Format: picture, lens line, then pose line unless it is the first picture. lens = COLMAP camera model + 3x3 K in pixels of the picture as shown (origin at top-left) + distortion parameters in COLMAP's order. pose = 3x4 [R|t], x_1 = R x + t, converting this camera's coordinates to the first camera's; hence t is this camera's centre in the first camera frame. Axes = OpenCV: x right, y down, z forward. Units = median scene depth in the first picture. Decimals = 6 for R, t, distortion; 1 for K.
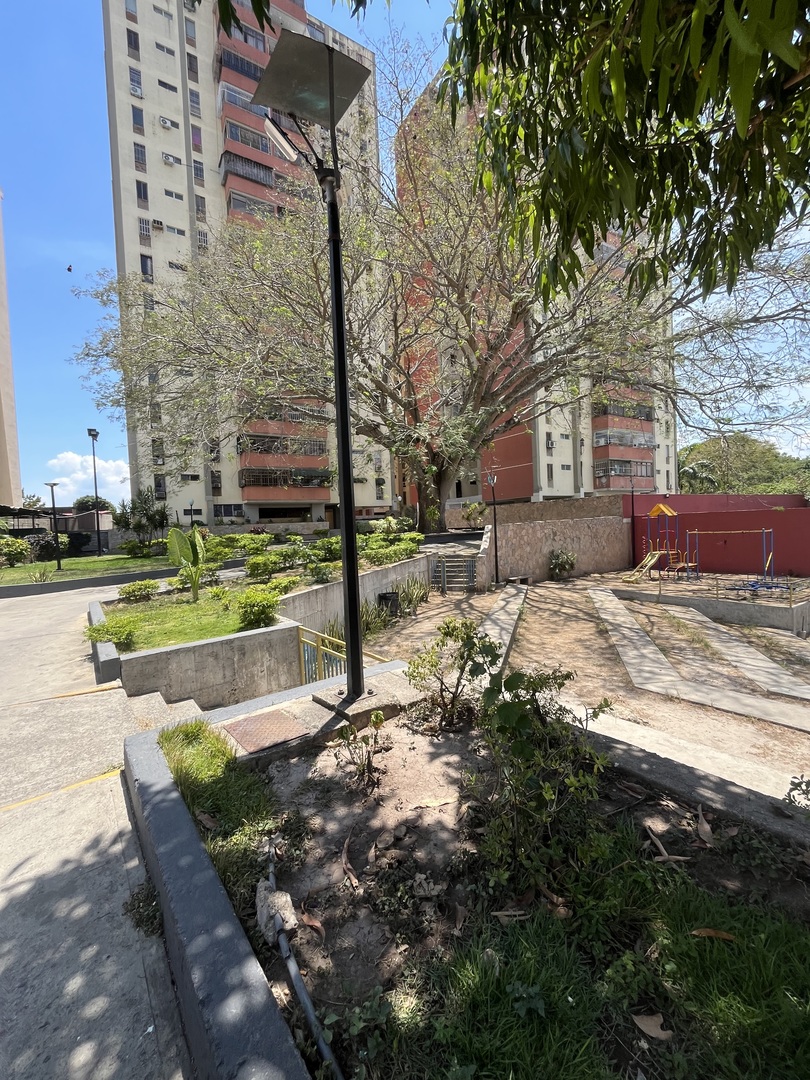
lens RADIAL K [[438.8, 0, 405.0], [0, 438.8, 540.0], [0, 0, 1]] dist [-0.001366, -0.000141]
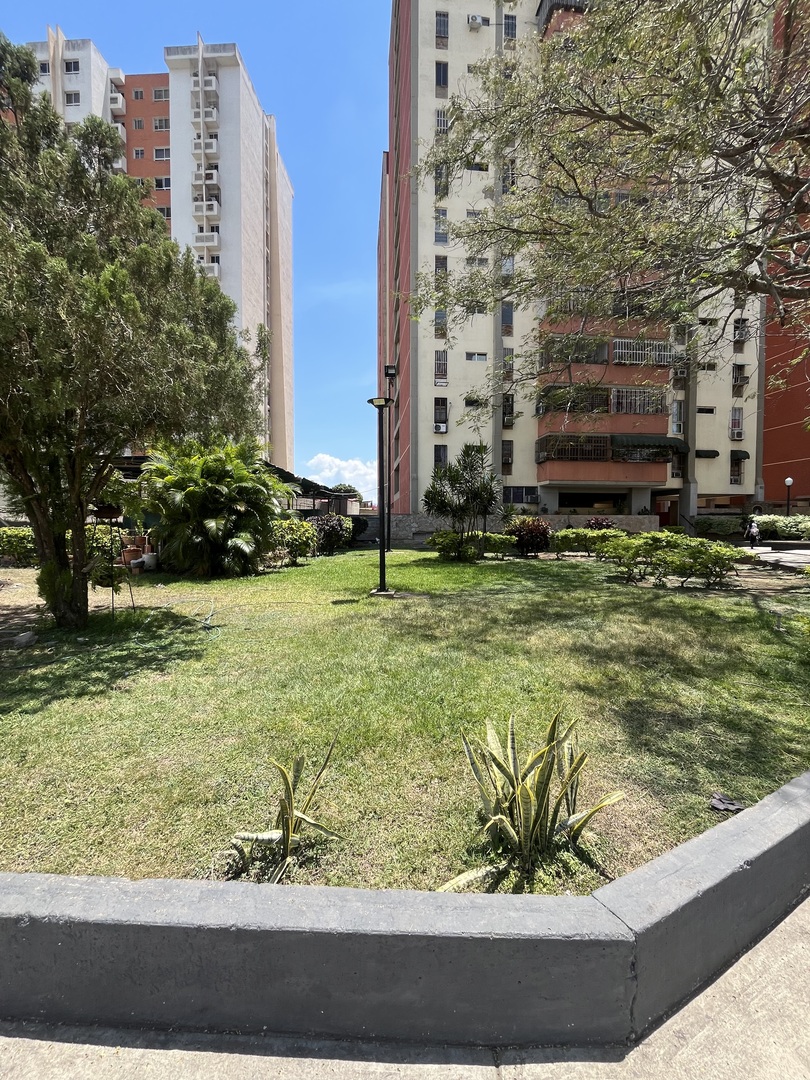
lens RADIAL K [[438.8, 0, 405.0], [0, 438.8, 540.0], [0, 0, 1]] dist [-0.001366, -0.000141]
pose [[0.896436, 0.058691, -0.439269, -0.246708], [-0.054125, 0.998271, 0.022924, 0.001351], [0.439855, 0.003225, 0.898063, 0.258739]]
